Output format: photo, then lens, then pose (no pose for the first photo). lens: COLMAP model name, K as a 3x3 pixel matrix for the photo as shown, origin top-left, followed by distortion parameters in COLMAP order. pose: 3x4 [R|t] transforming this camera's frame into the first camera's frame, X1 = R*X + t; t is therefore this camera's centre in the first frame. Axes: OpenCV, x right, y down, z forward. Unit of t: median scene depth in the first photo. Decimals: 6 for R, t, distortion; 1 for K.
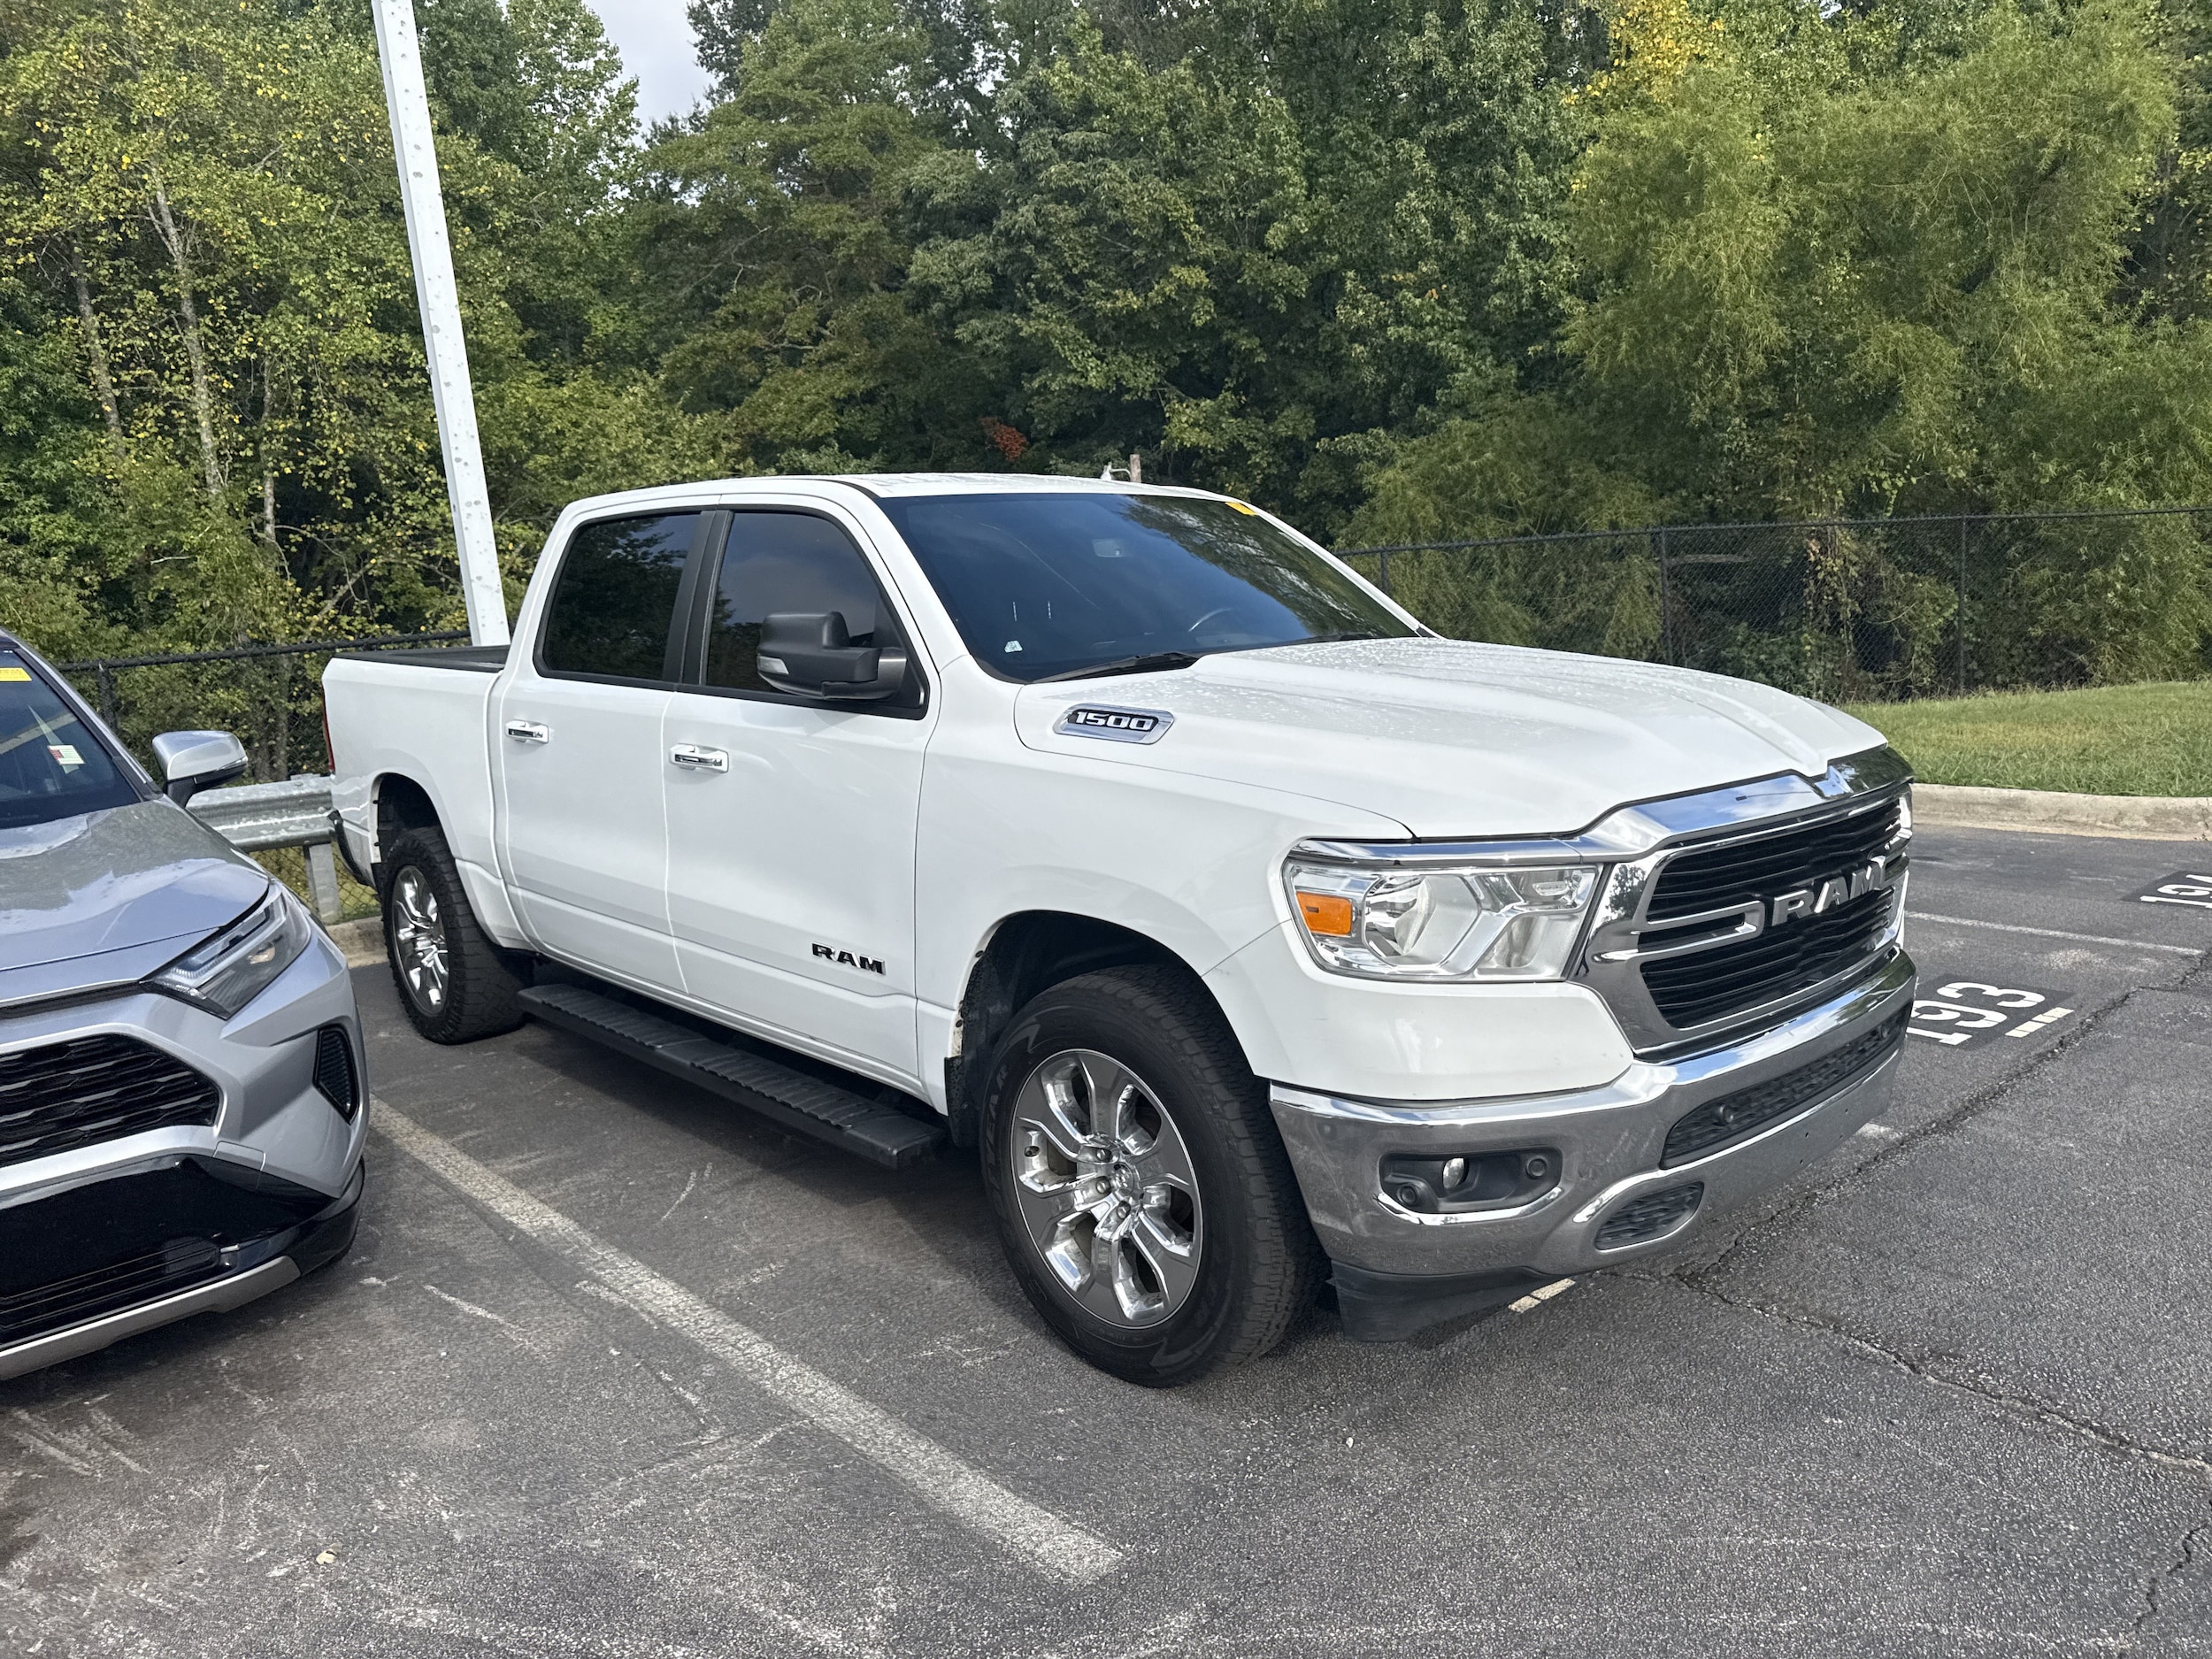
lens RADIAL K [[1531.8, 0, 1101.3], [0, 1531.8, 834.8], [0, 0, 1]] dist [0.024374, -0.028185]
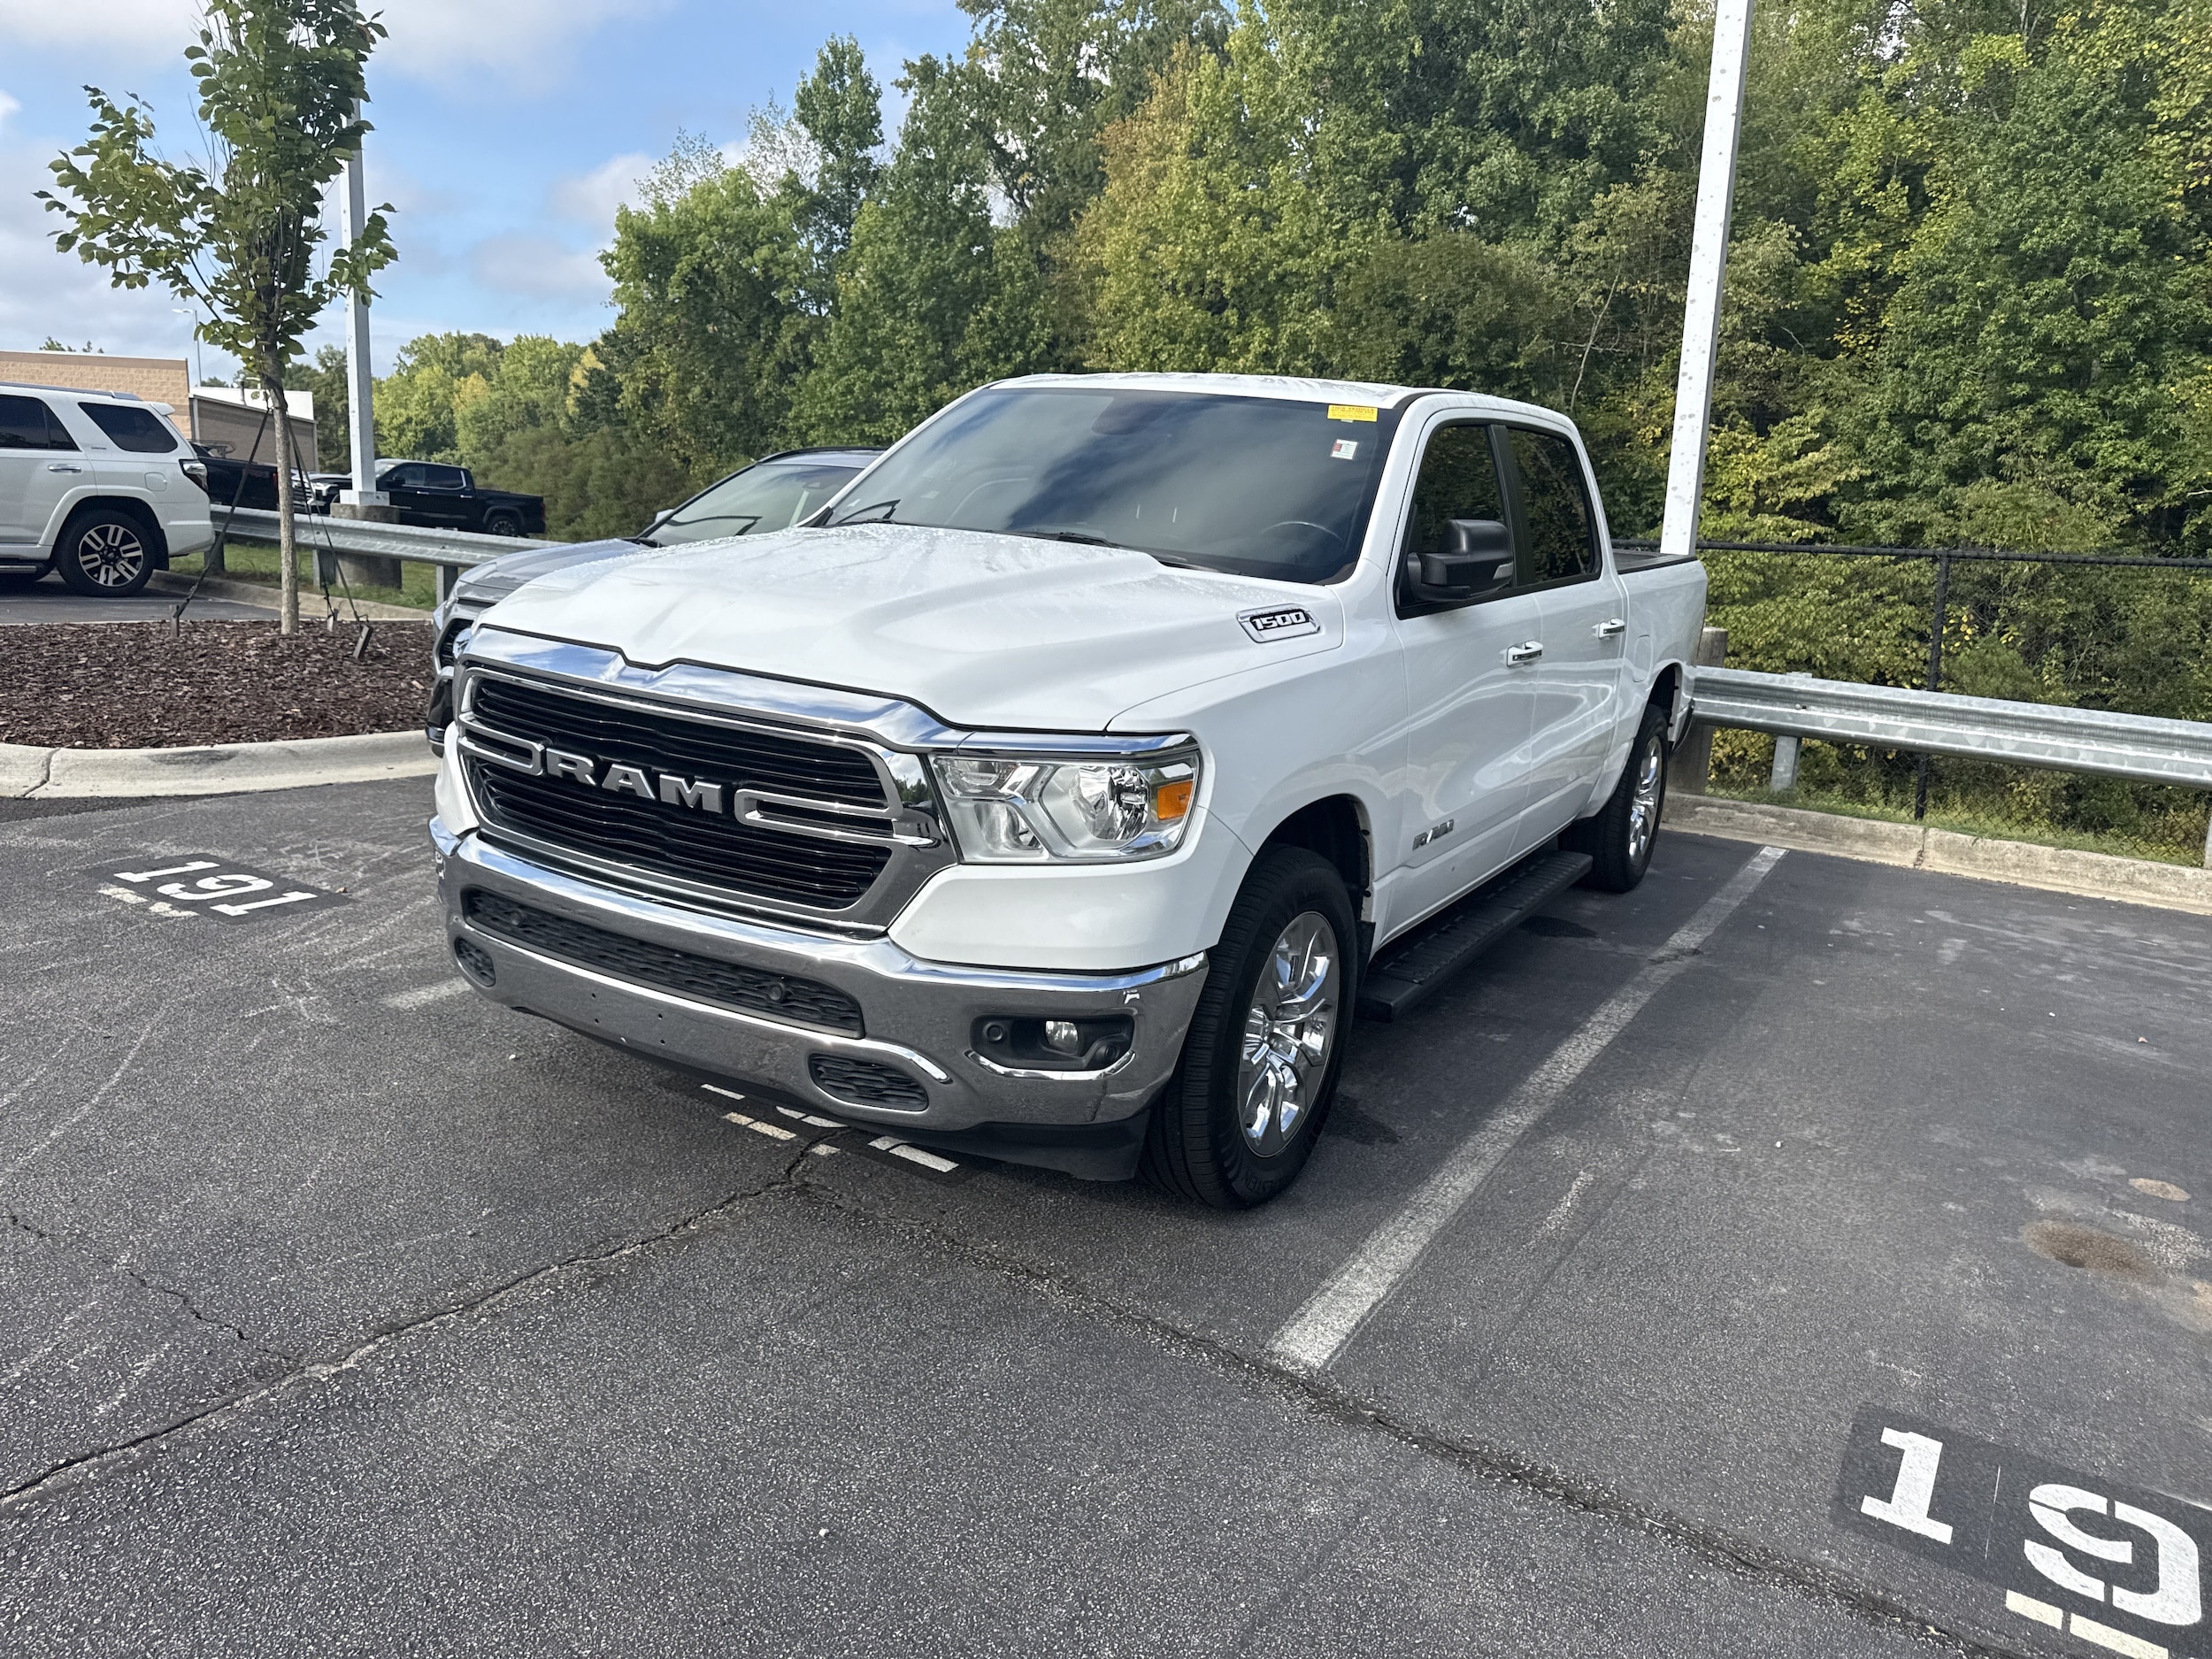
lens RADIAL K [[1531.8, 0, 1136.7], [0, 1531.8, 841.5], [0, 0, 1]] dist [0.024374, -0.028185]
pose [[0.306119, 0.276607, -0.910923, 0.162063], [-0.234279, 0.949320, 0.209536, -0.022821], [0.922716, 0.149267, 0.355408, 0.103481]]
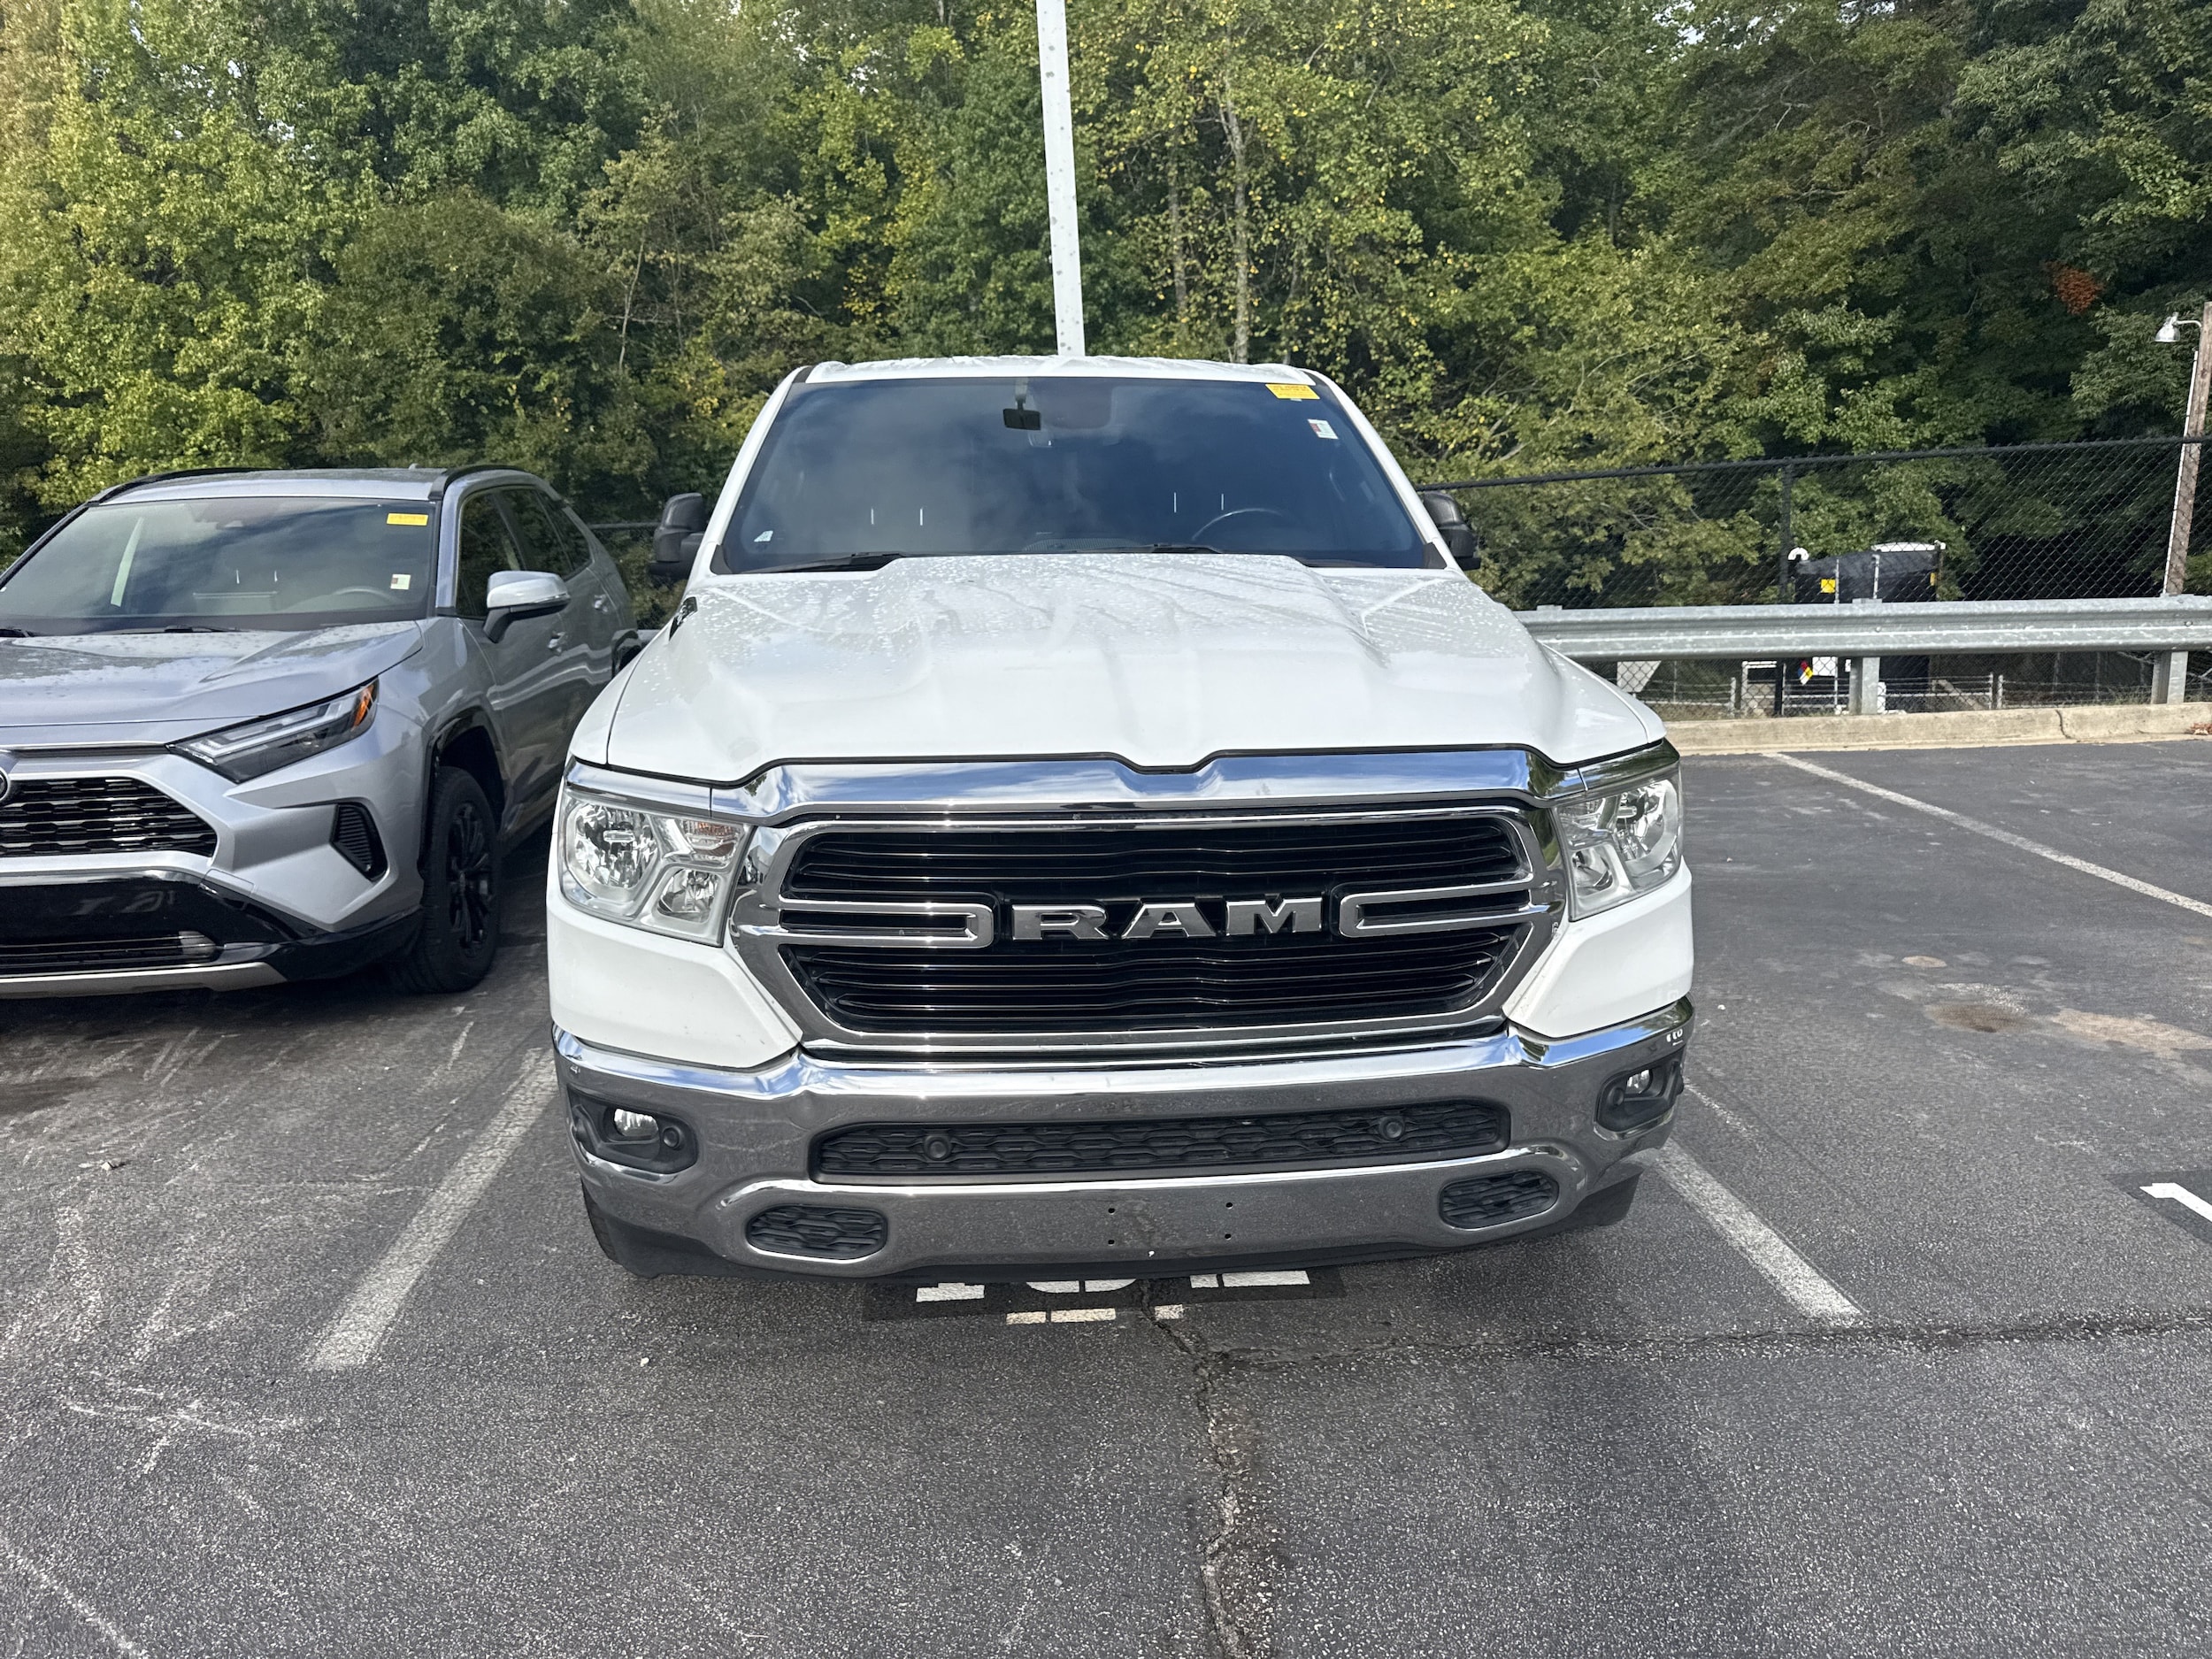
lens RADIAL K [[1531.8, 0, 1116.9], [0, 1531.8, 843.2], [0, 0, 1]] dist [0.024374, -0.028185]
pose [[0.800291, 0.167098, -0.575858, 0.095795], [-0.117828, 0.985485, 0.122211, -0.009678], [0.587921, -0.029952, 0.808364, 0.040004]]
